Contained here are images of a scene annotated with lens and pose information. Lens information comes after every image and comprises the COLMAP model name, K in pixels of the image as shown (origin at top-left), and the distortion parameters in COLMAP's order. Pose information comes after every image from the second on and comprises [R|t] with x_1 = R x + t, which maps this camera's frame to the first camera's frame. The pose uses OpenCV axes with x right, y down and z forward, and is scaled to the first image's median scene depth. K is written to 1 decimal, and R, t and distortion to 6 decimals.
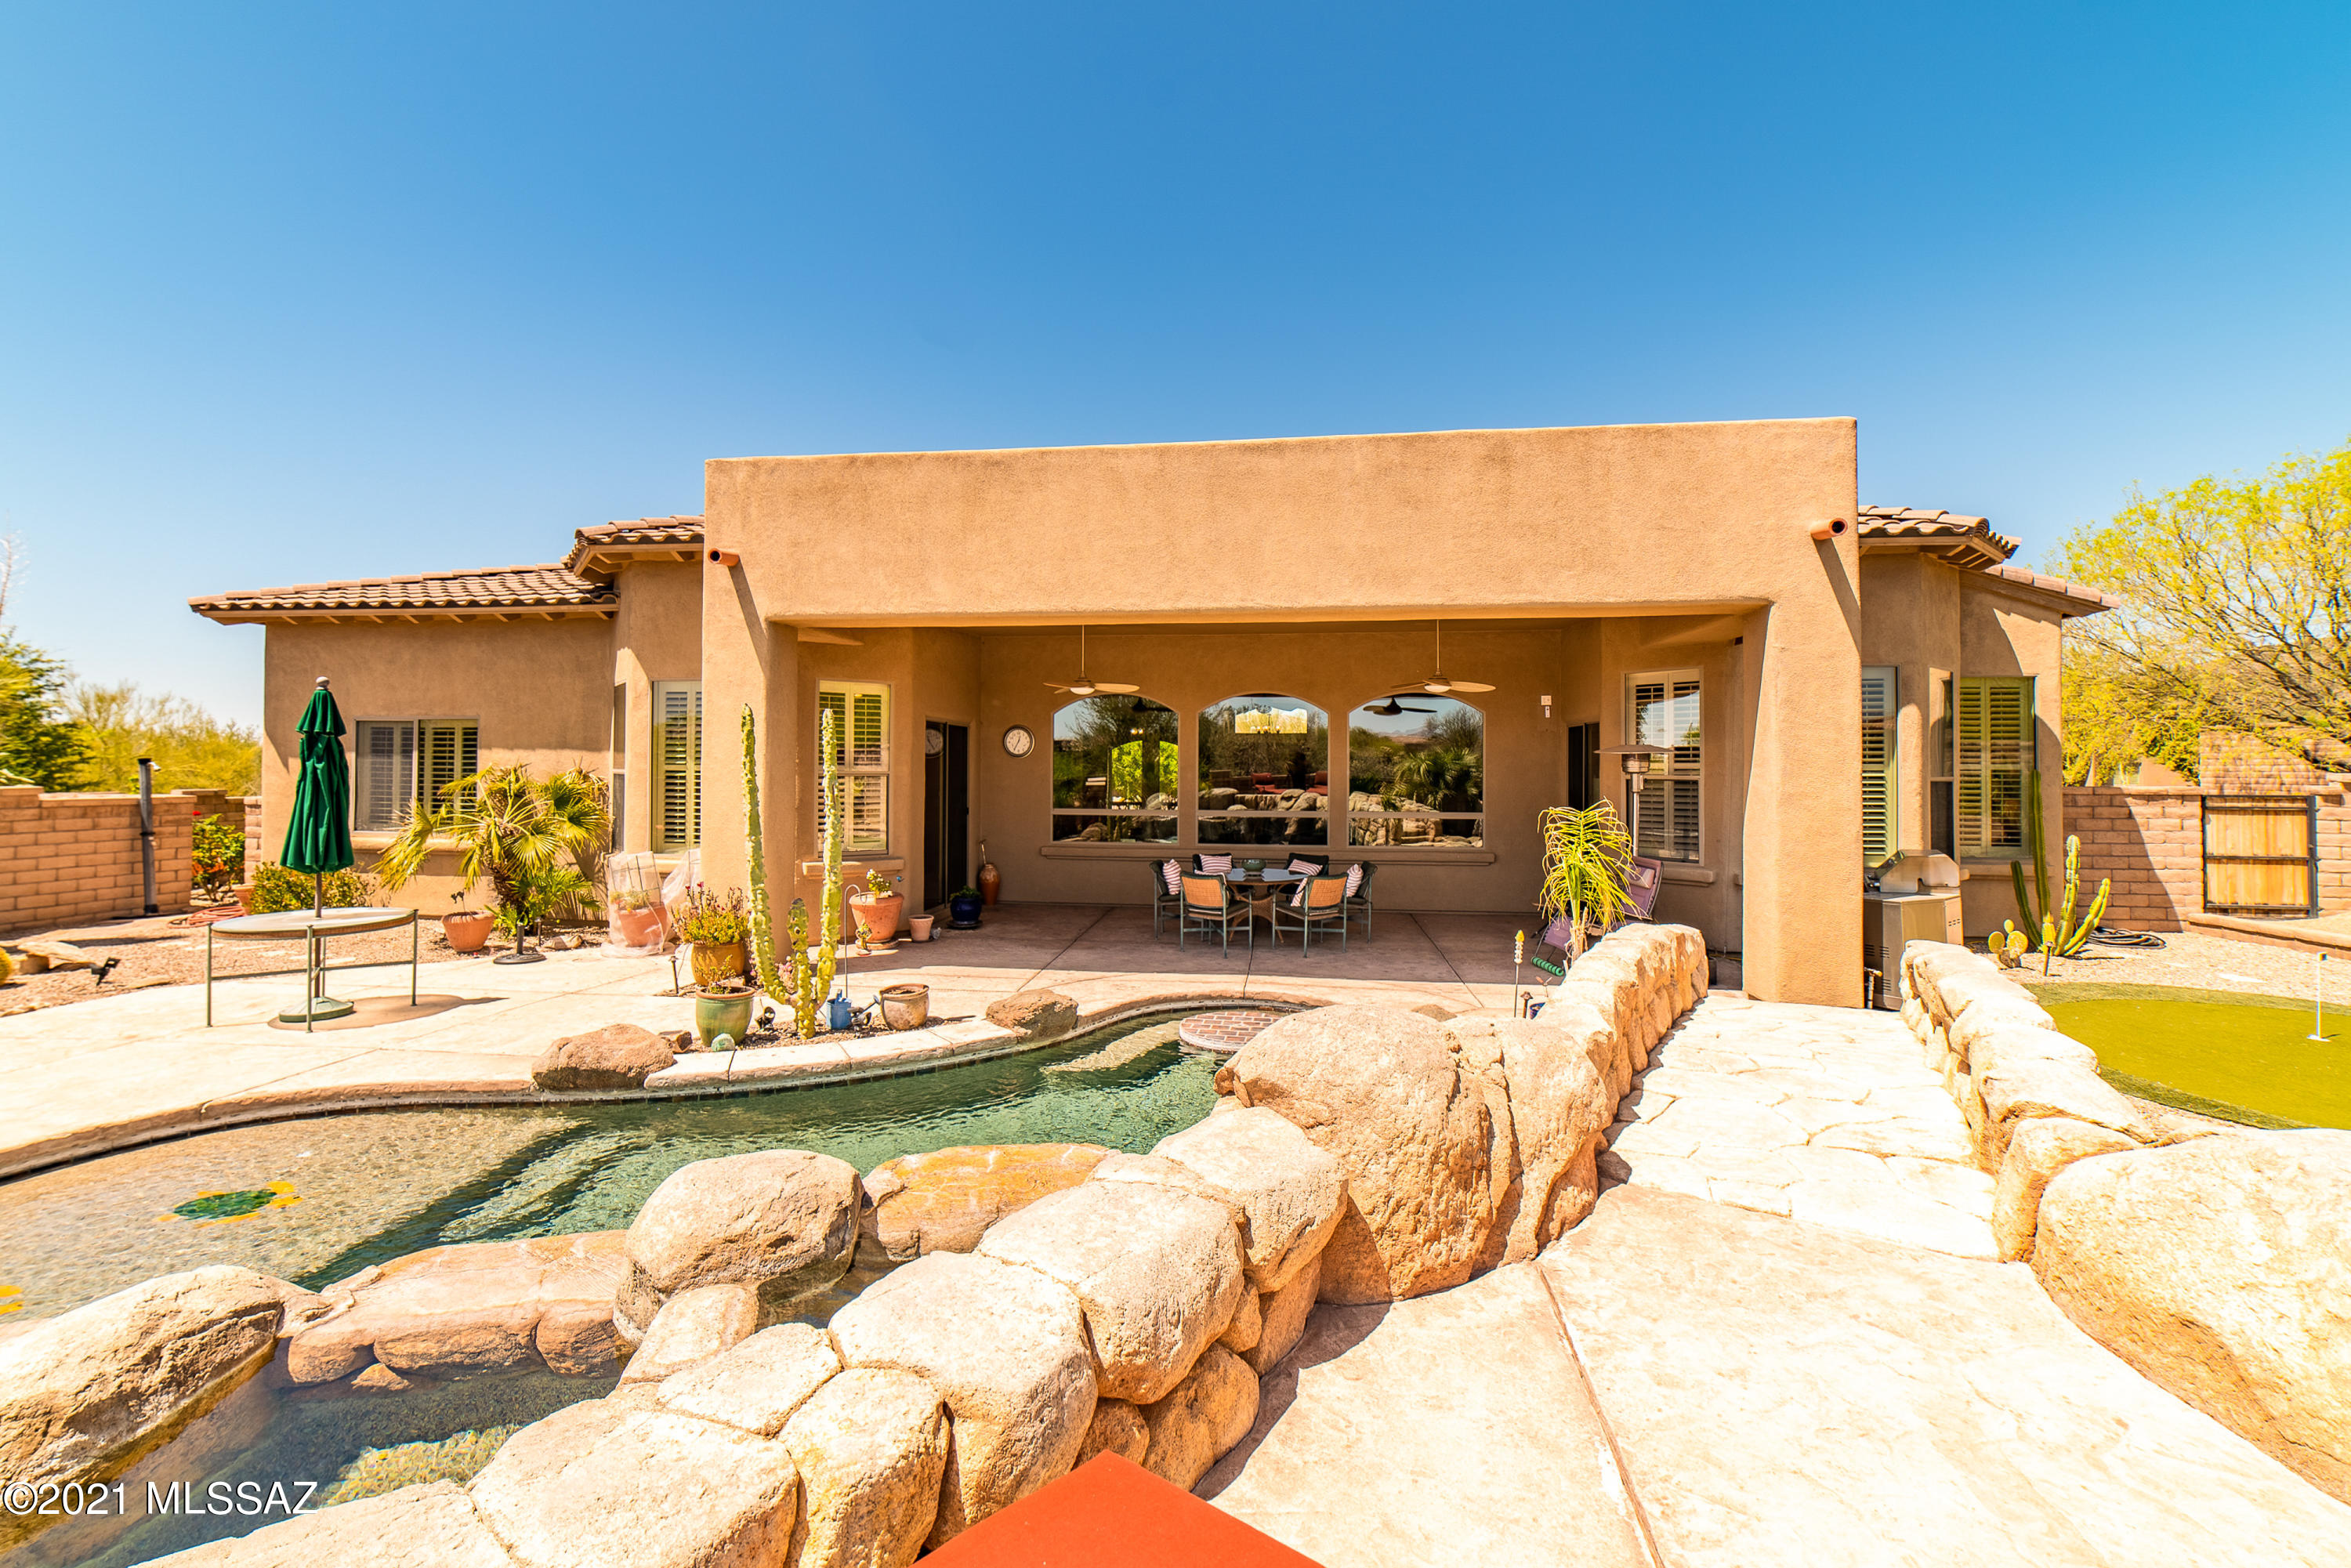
lens RADIAL K [[1001.3, 0, 1140.0], [0, 1001.3, 759.2], [0, 0, 1]] dist [-0.011697, -0.000103]
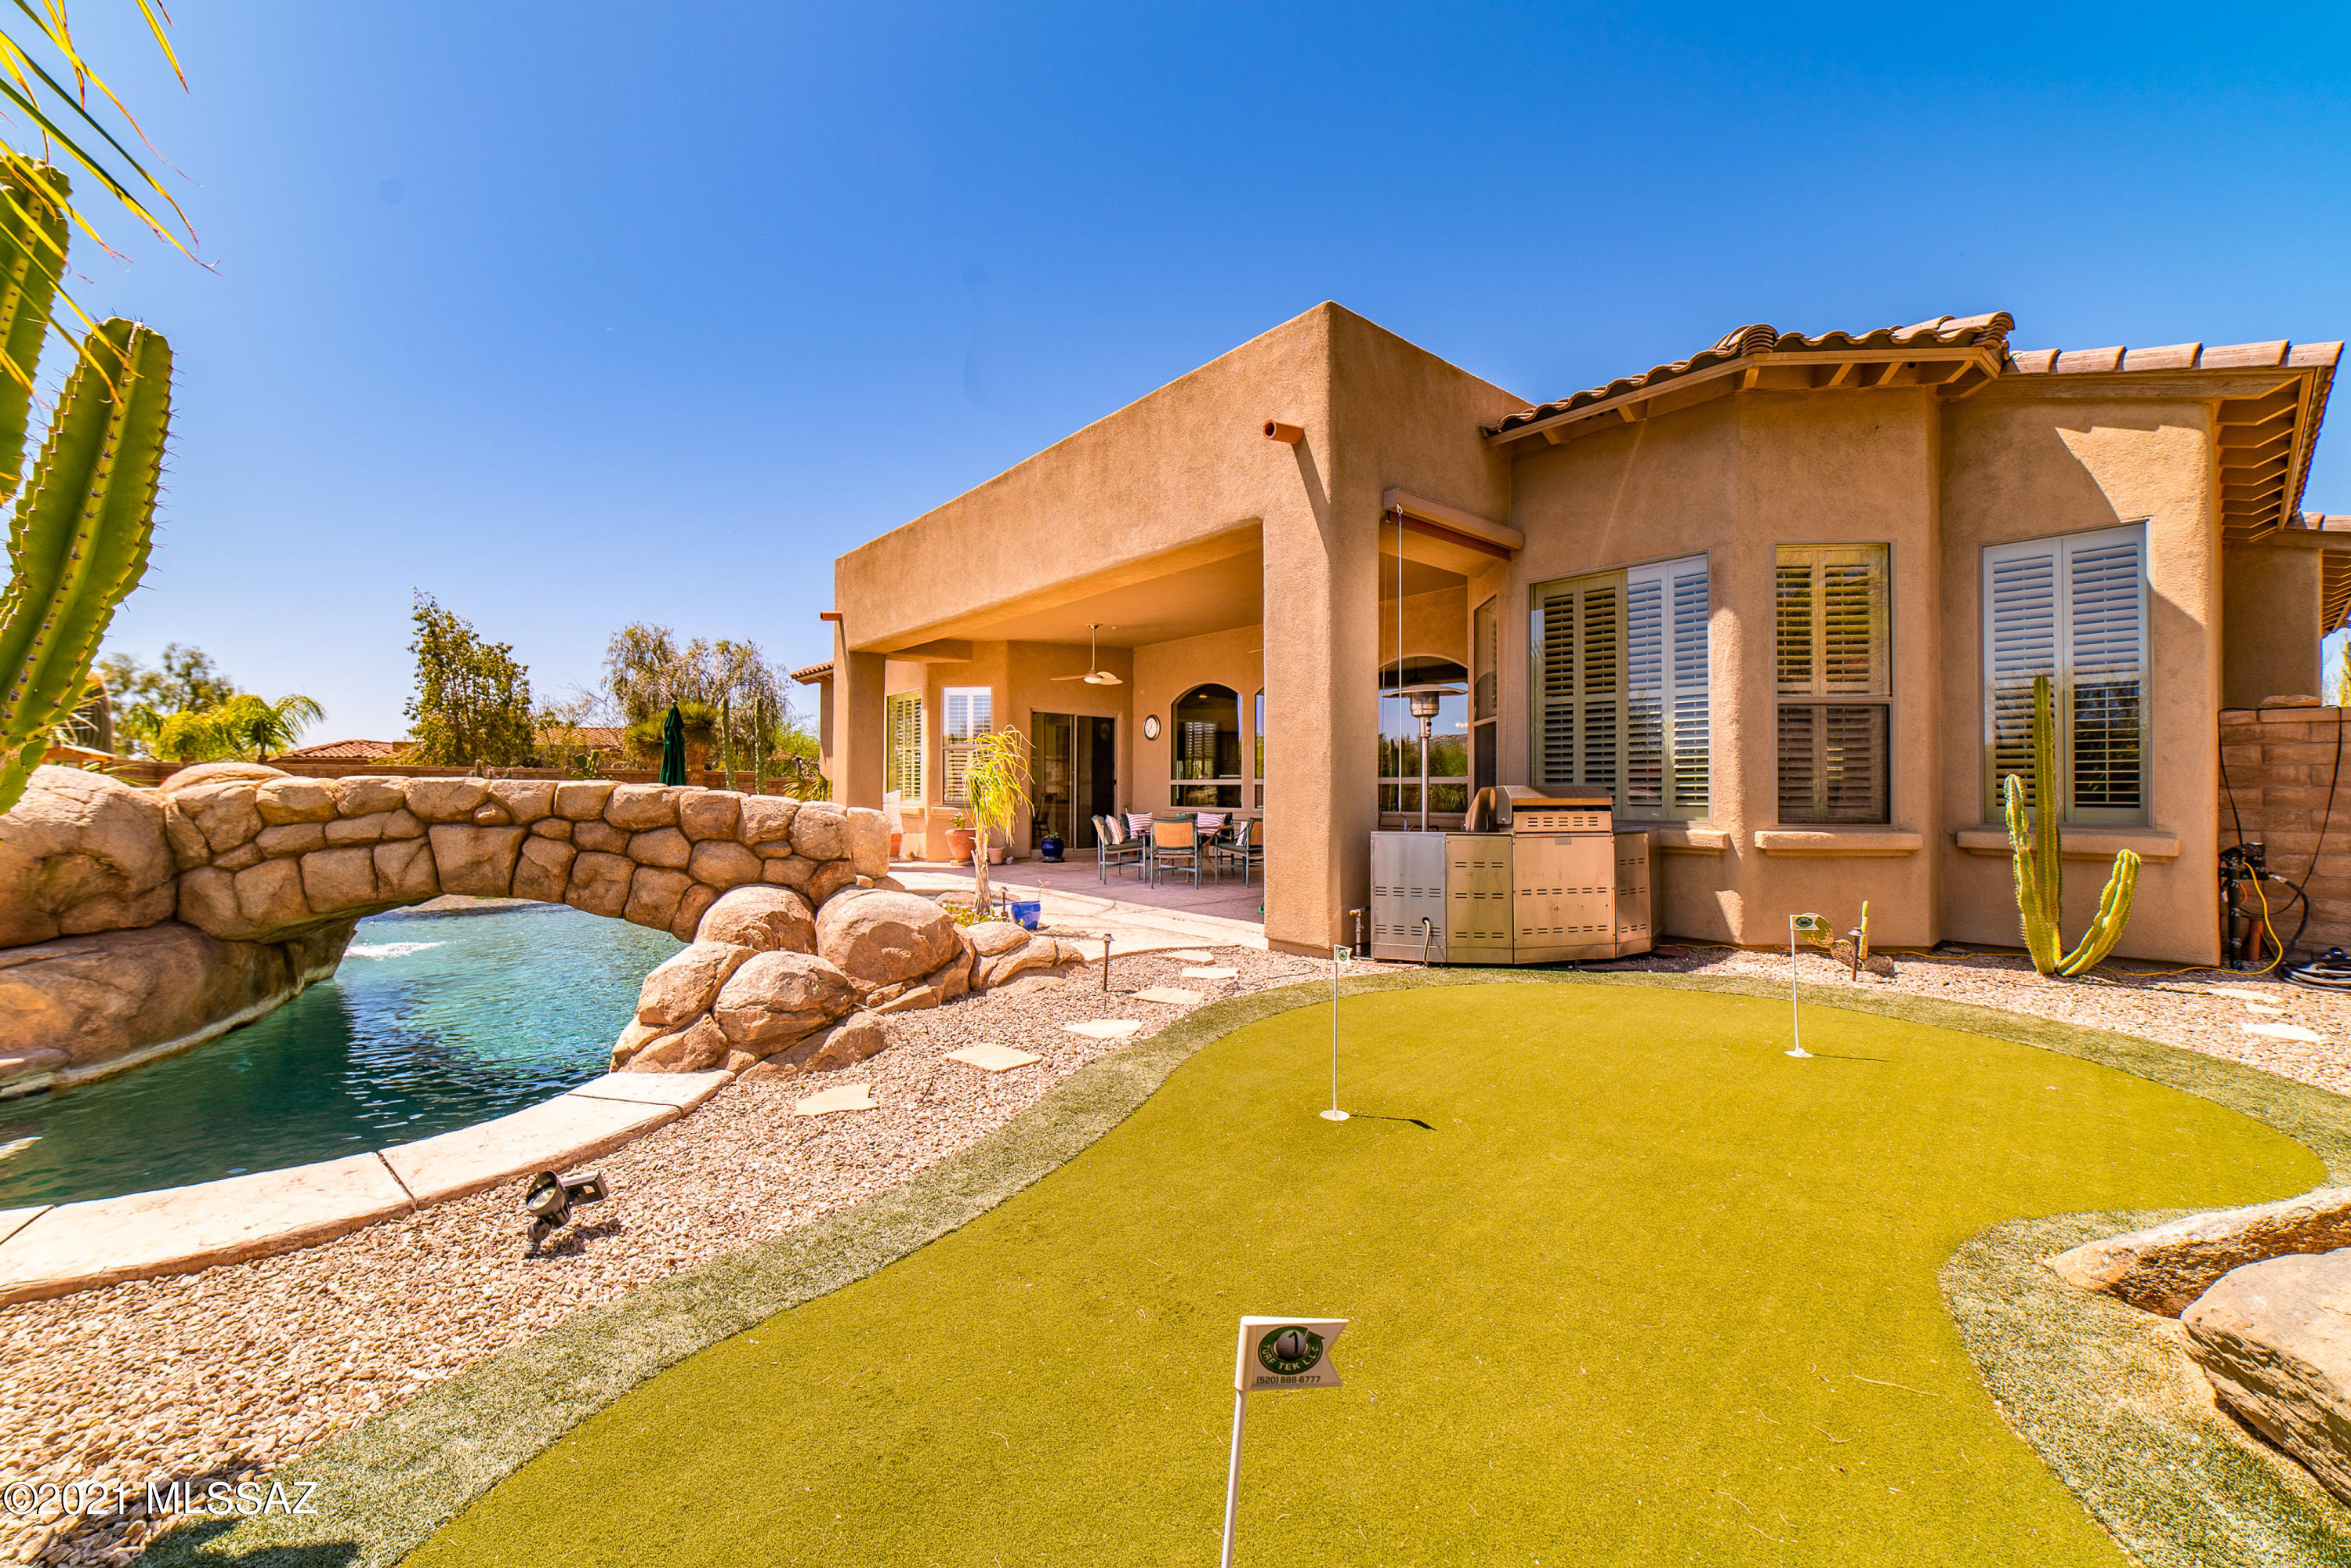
lens RADIAL K [[916.1, 0, 1175.5], [0, 916.1, 784.0], [0, 0, 1]] dist [-0.022275, 0.008490]
pose [[0.736823, -0.008457, -0.676032, 1.066545], [0.005655, 0.999964, -0.006347, 0.095366], [0.676062, 0.000854, 0.736845, 0.262509]]
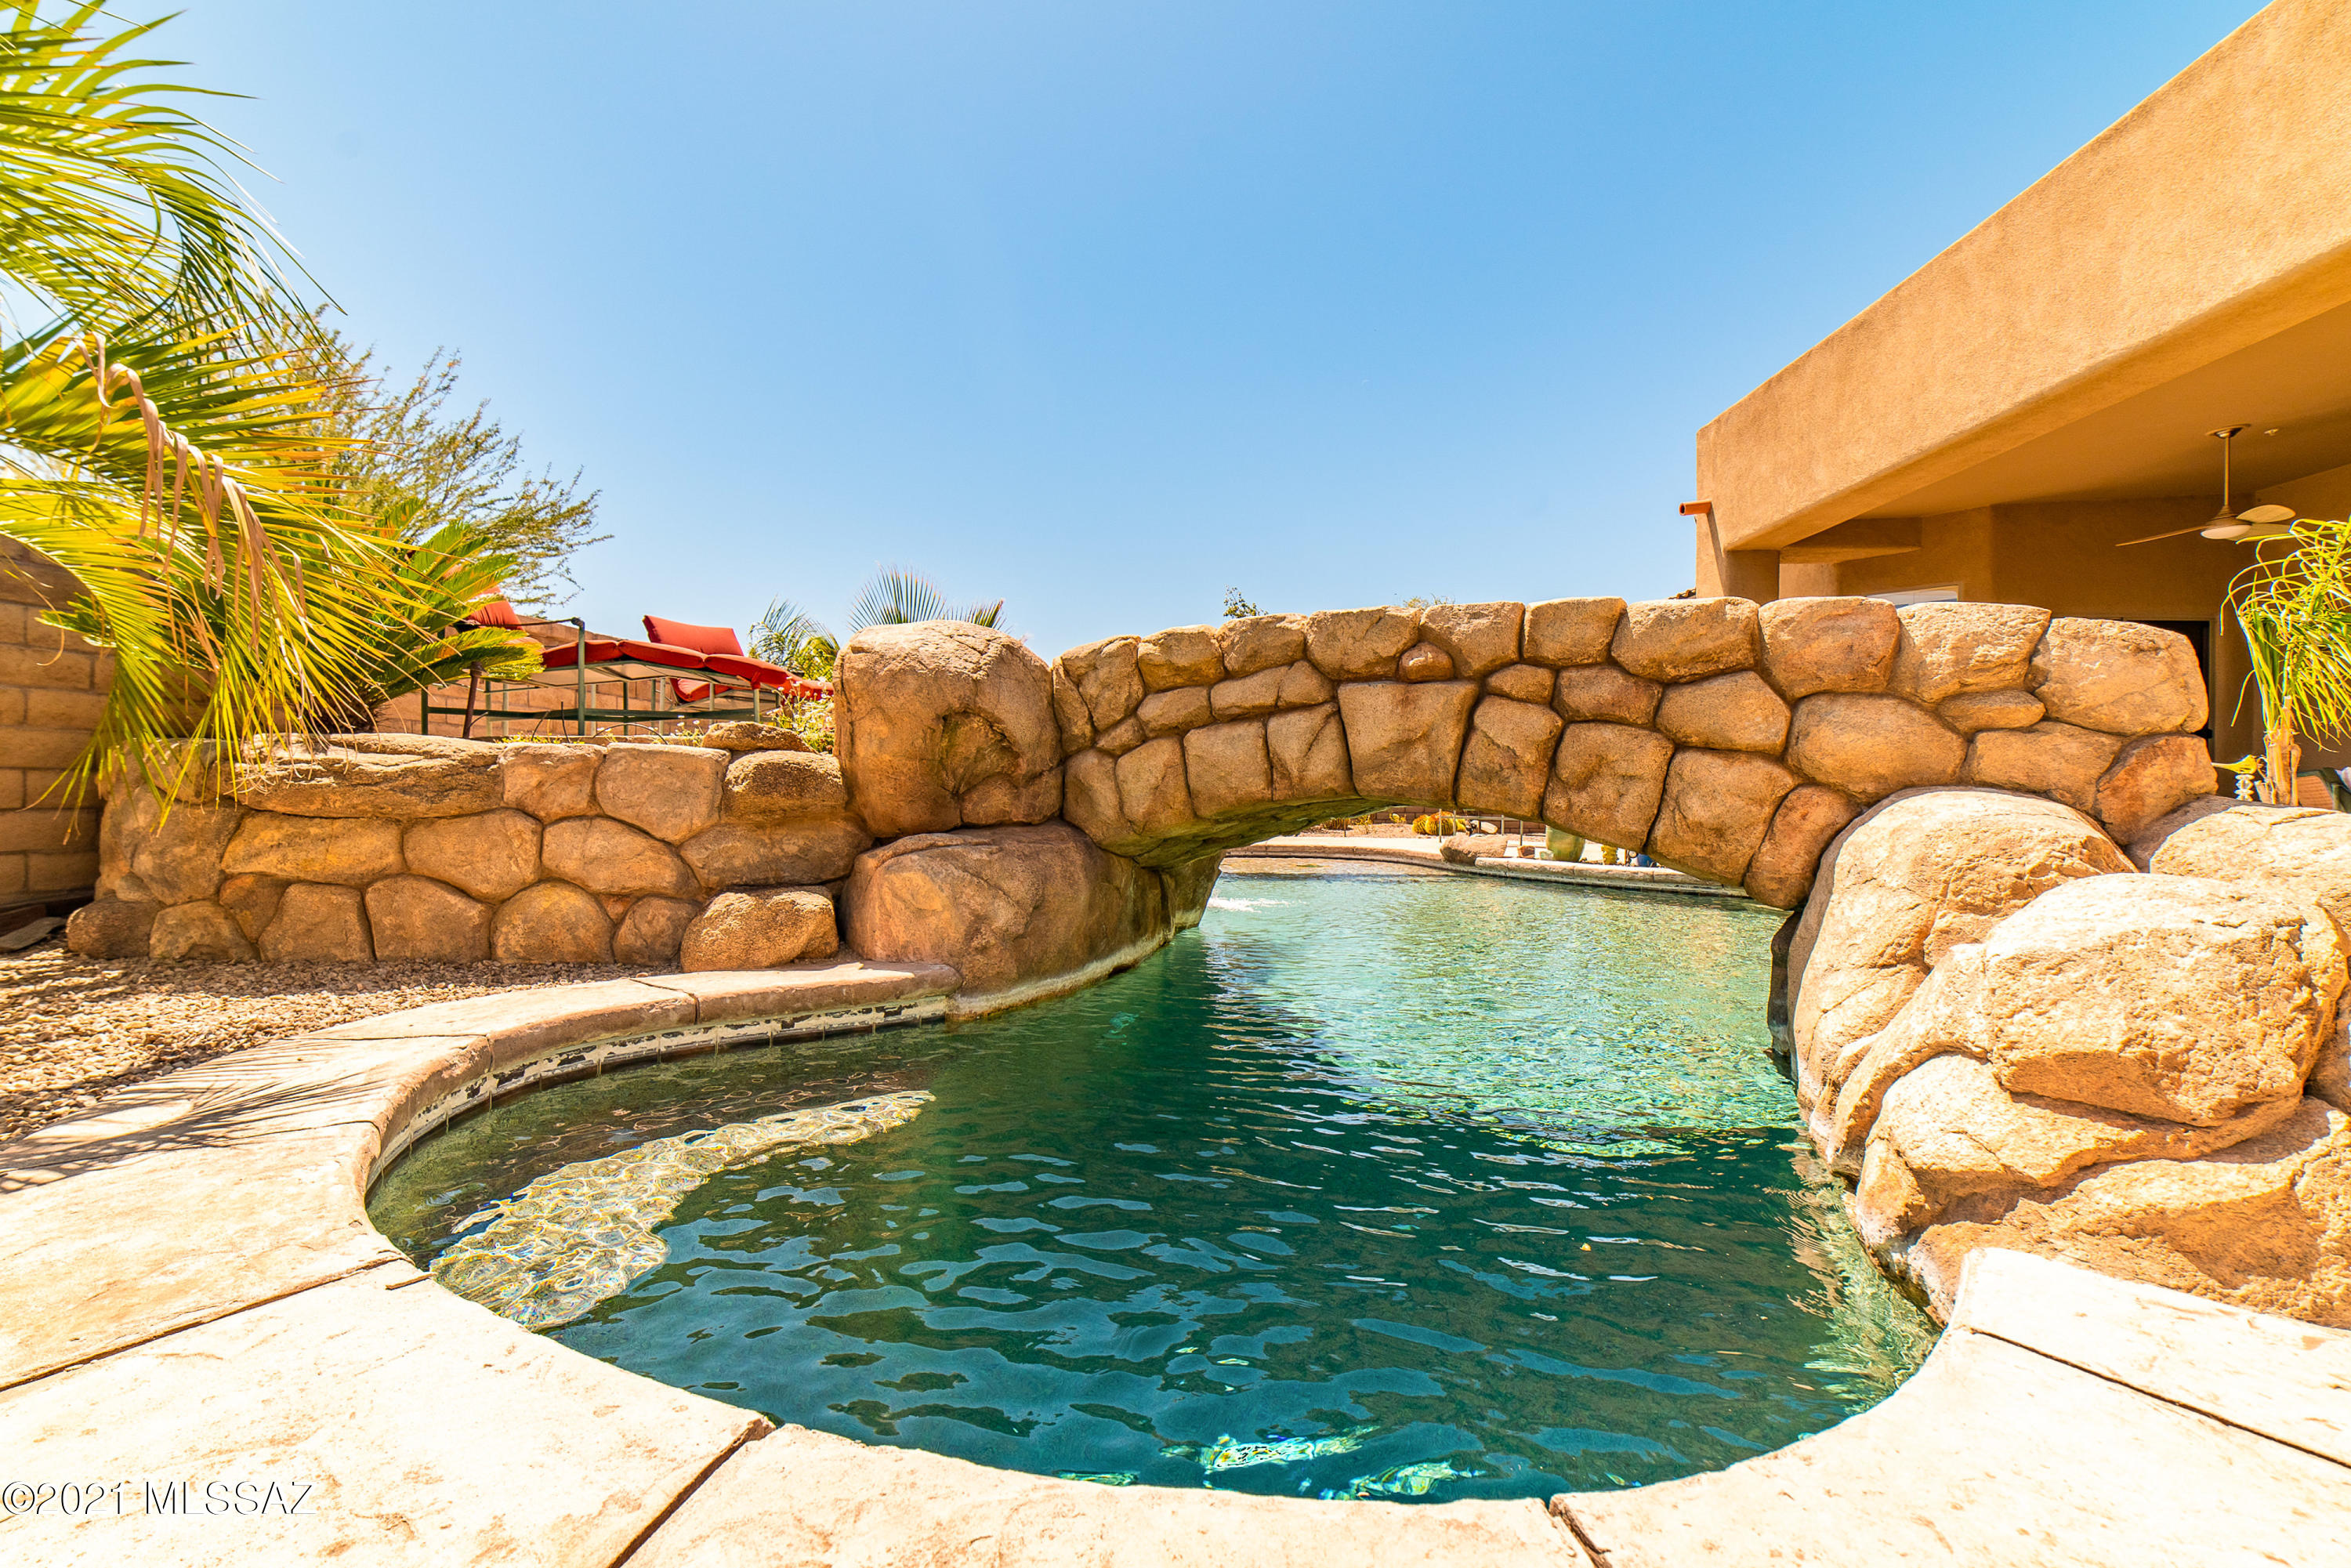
lens RADIAL K [[979.1, 0, 1175.6], [0, 979.1, 817.3], [0, 0, 1]] dist [-0.030040, 0.009924]
pose [[0.092142, 0.013887, -0.995649, 0.715457], [-0.001712, 0.999903, 0.013788, 0.161294], [0.995744, 0.000434, 0.092157, 0.266457]]
